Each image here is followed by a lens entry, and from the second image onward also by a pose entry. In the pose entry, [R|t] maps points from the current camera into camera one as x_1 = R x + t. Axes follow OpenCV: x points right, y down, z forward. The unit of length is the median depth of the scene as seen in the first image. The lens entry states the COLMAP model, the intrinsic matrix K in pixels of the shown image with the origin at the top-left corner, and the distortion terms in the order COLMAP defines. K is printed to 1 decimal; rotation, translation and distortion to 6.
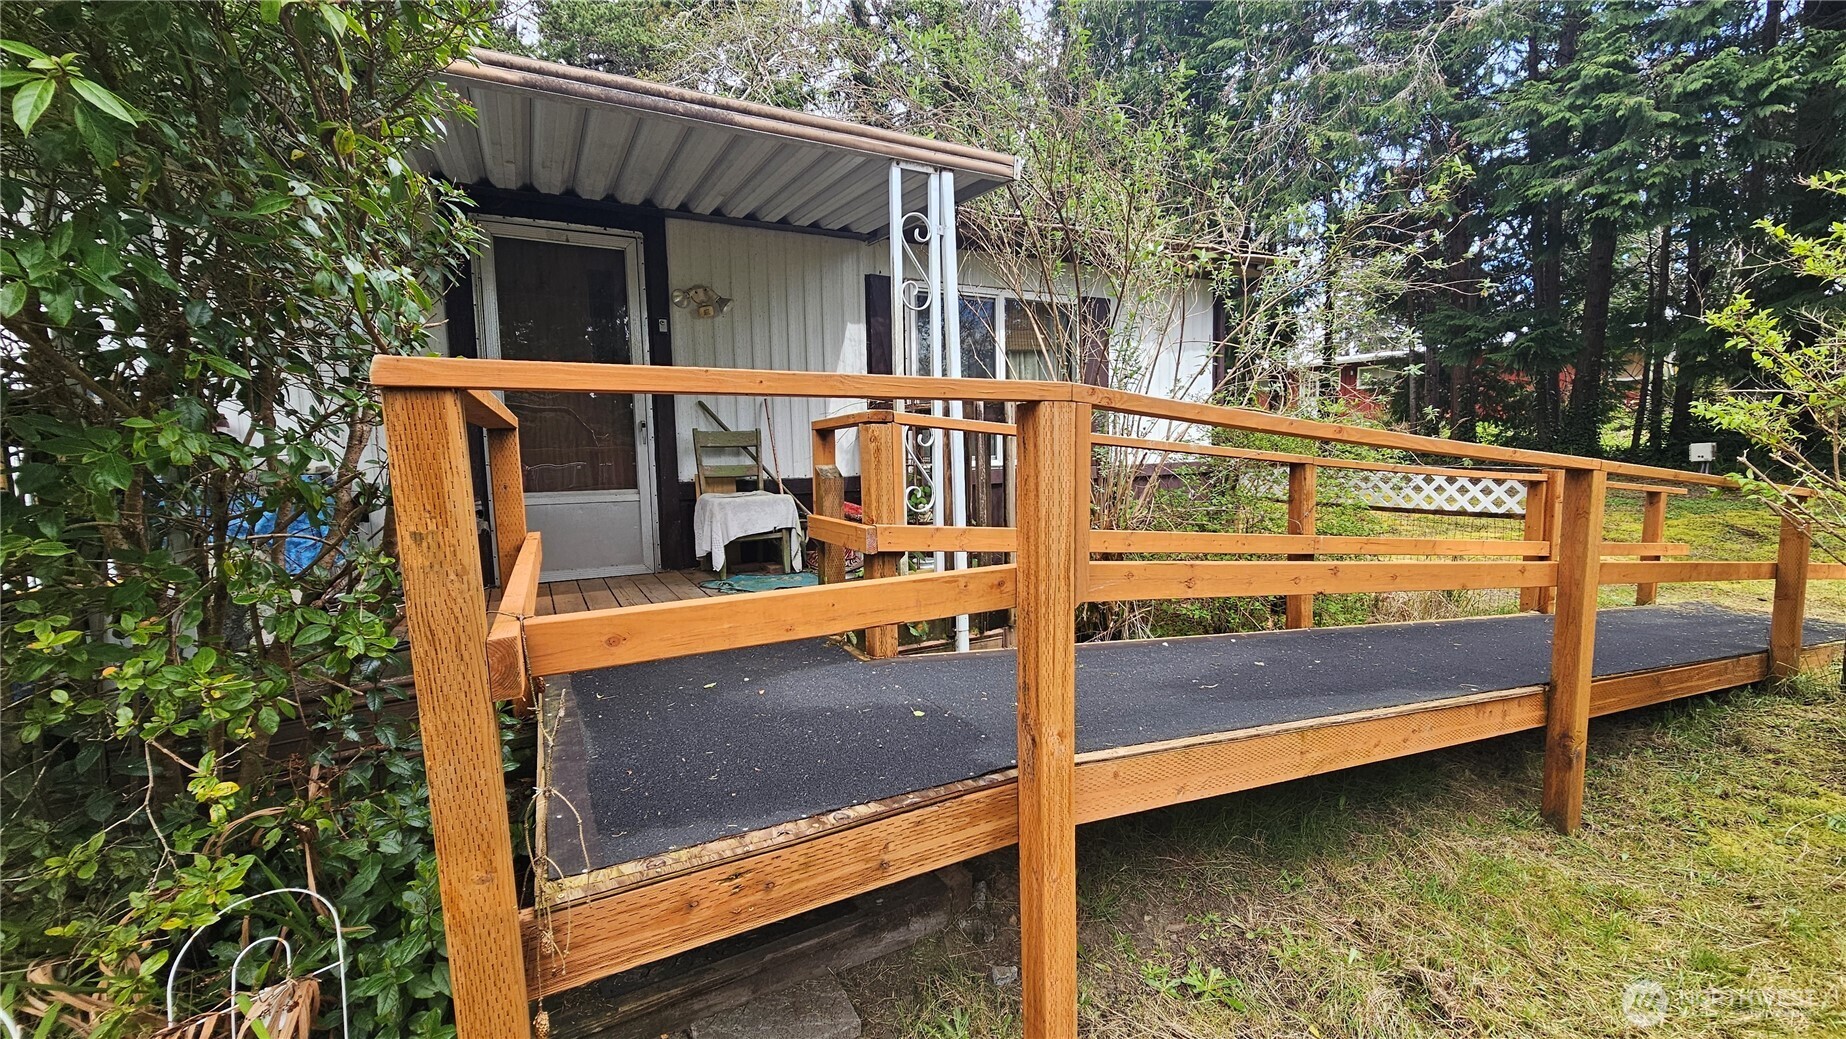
lens RADIAL K [[756.7, 0, 928.3], [0, 756.7, 517.9], [0, 0, 1]] dist [-0.001247, 0.000086]
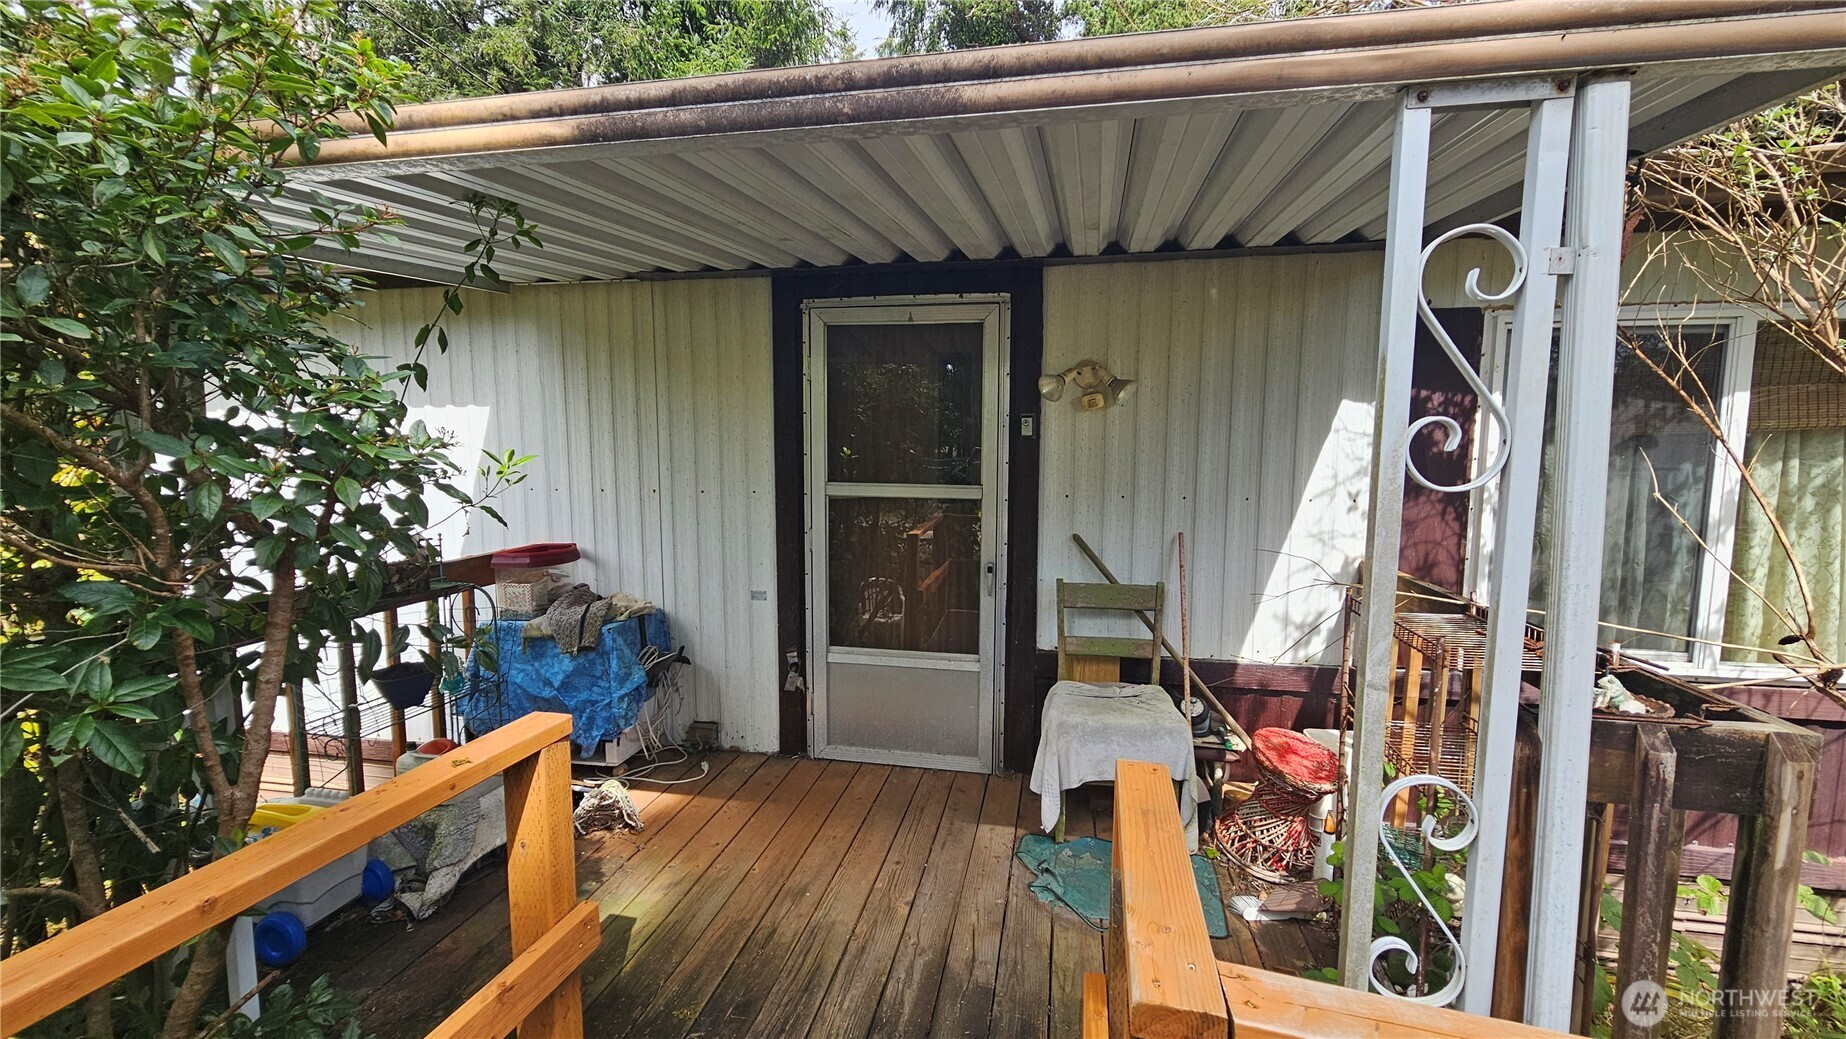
lens RADIAL K [[756.7, 0, 921.0], [0, 756.7, 522.8], [0, 0, 1]] dist [-0.001247, 0.000086]
pose [[0.771100, 0.086439, -0.630819, 0.013271], [-0.075546, 0.996164, 0.044156, -0.189854], [0.632216, 0.013607, 0.774673, 0.410881]]
